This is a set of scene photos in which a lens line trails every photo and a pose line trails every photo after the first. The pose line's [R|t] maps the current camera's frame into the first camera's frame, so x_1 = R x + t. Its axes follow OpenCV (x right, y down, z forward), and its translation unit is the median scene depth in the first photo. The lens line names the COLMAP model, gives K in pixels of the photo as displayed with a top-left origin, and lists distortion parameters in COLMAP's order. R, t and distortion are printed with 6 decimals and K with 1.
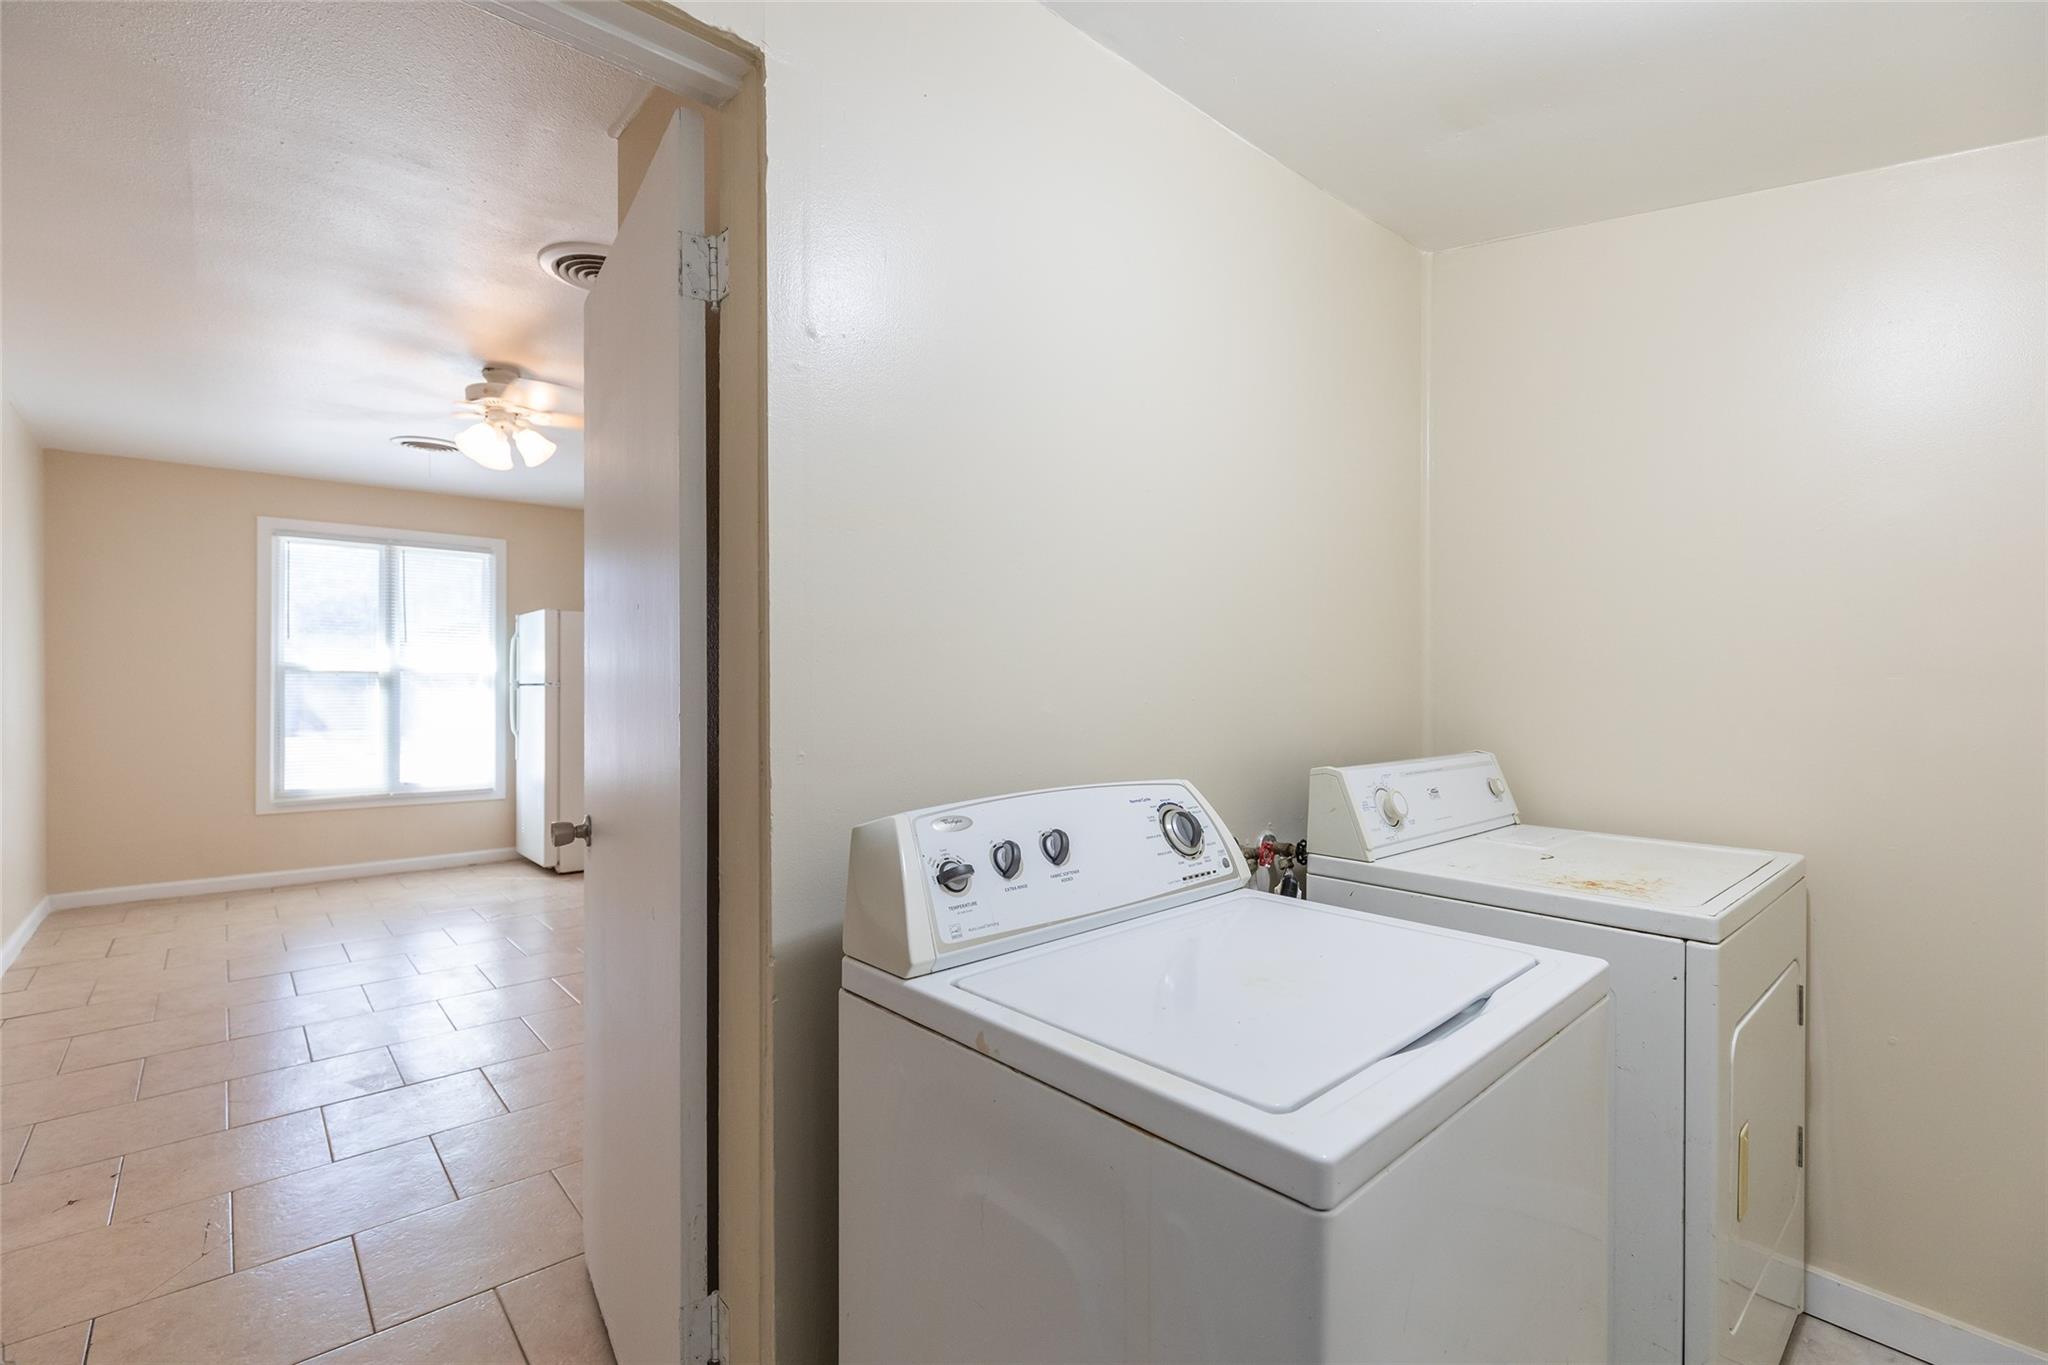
lens RADIAL K [[936.5, 0, 1012.7], [0, 936.5, 677.9], [0, 0, 1]] dist [0.016364, -0.000100]
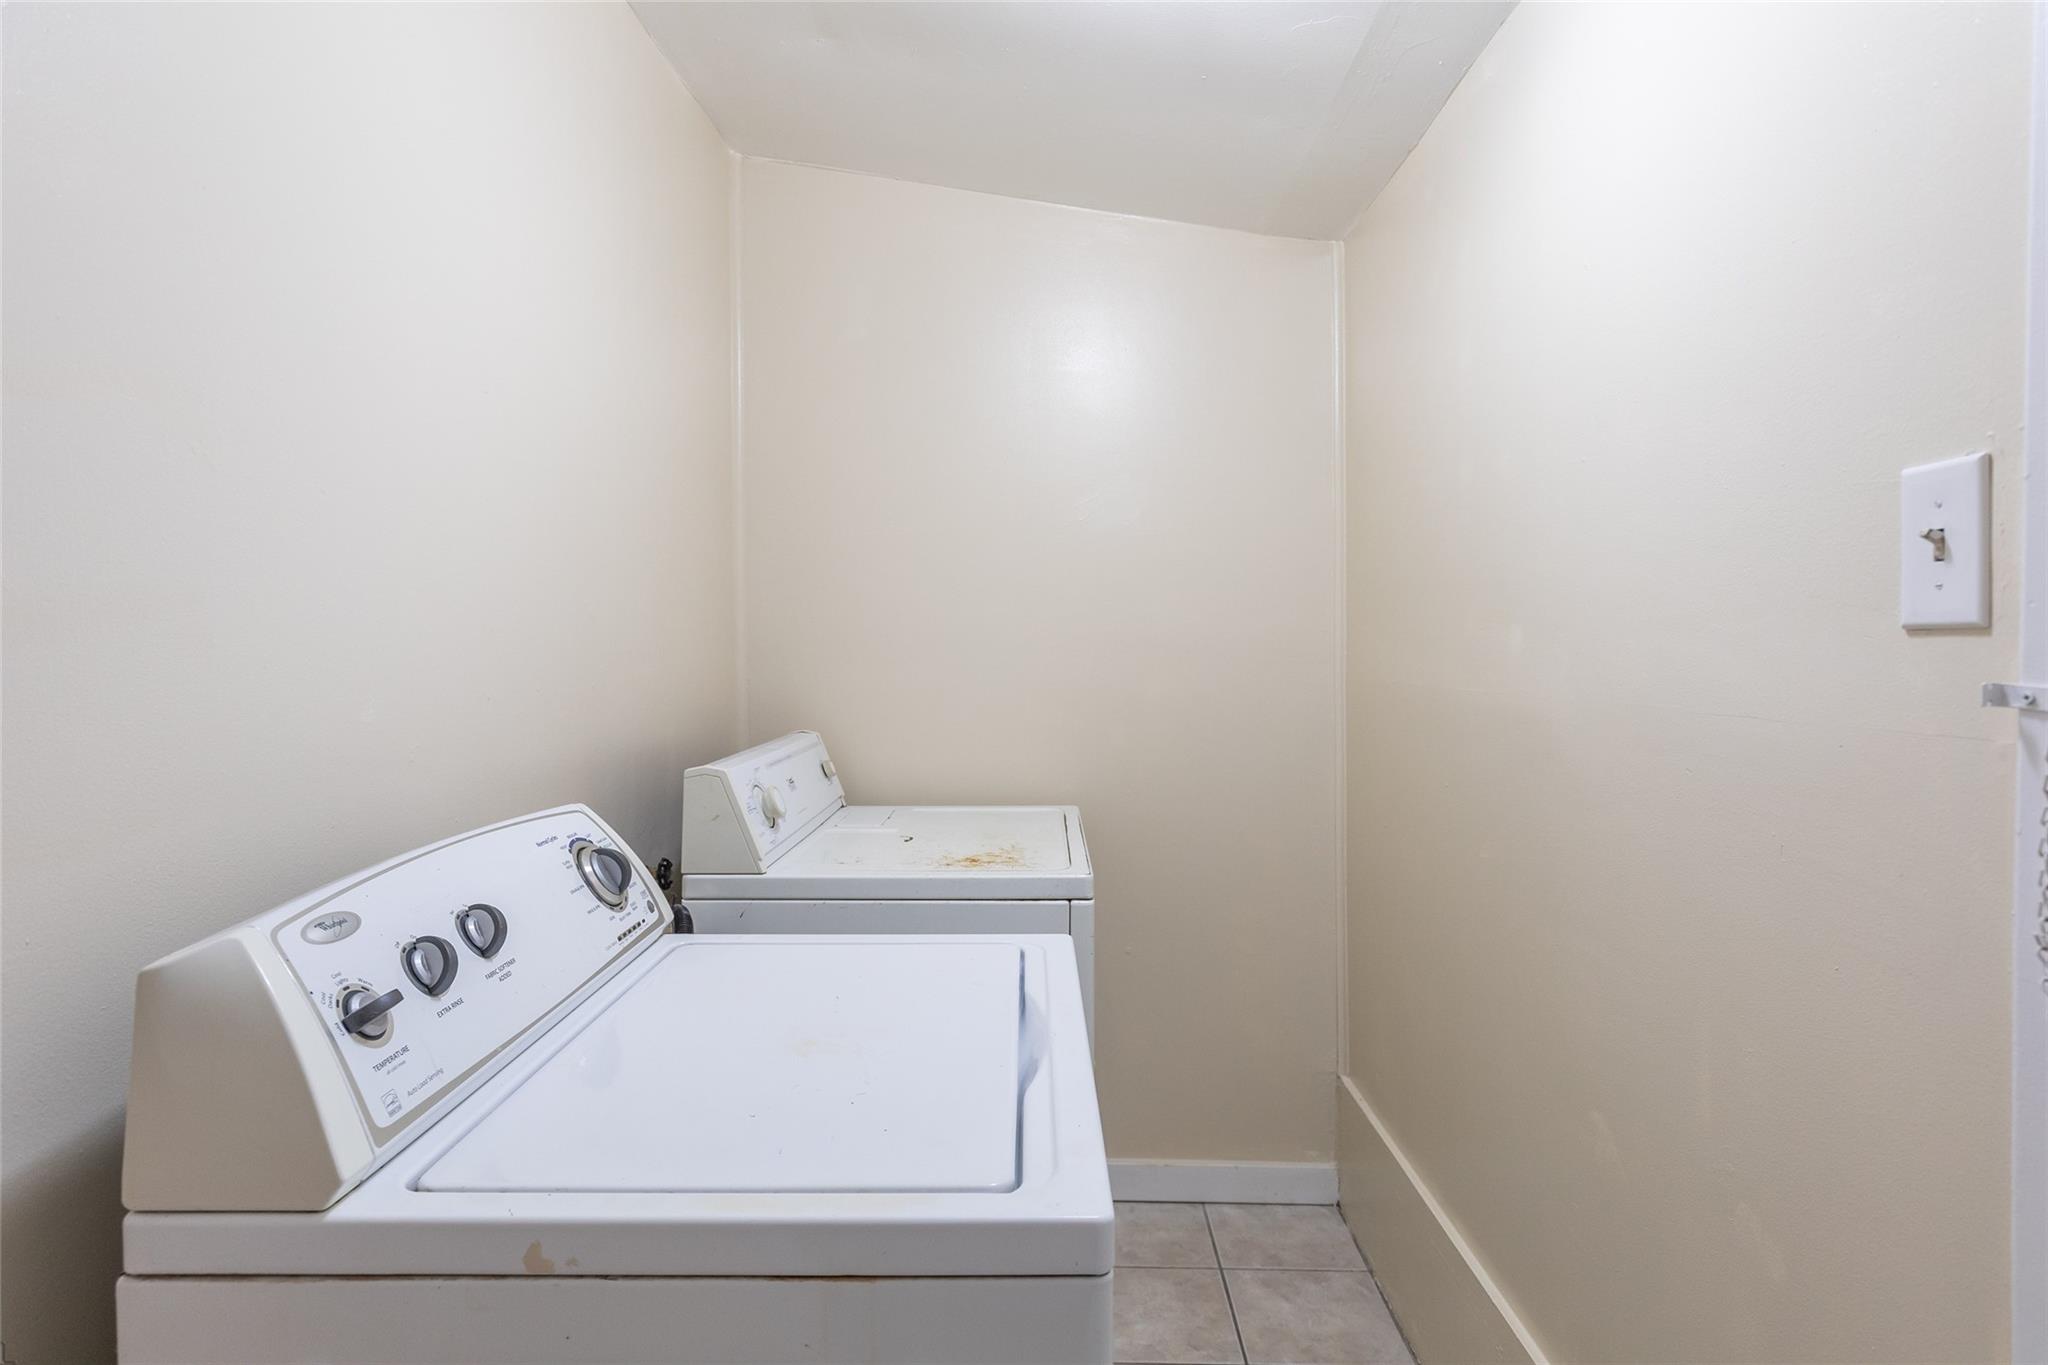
lens RADIAL K [[1130.3, 0, 1019.3], [0, 1130.3, 677.2], [0, 0, 1]] dist [0.010417, -0.002130]
pose [[0.670952, -0.029378, 0.740918, -0.256389], [-0.001100, 0.999174, 0.040615, -0.028337], [-0.741500, -0.028066, 0.670366, 0.167359]]
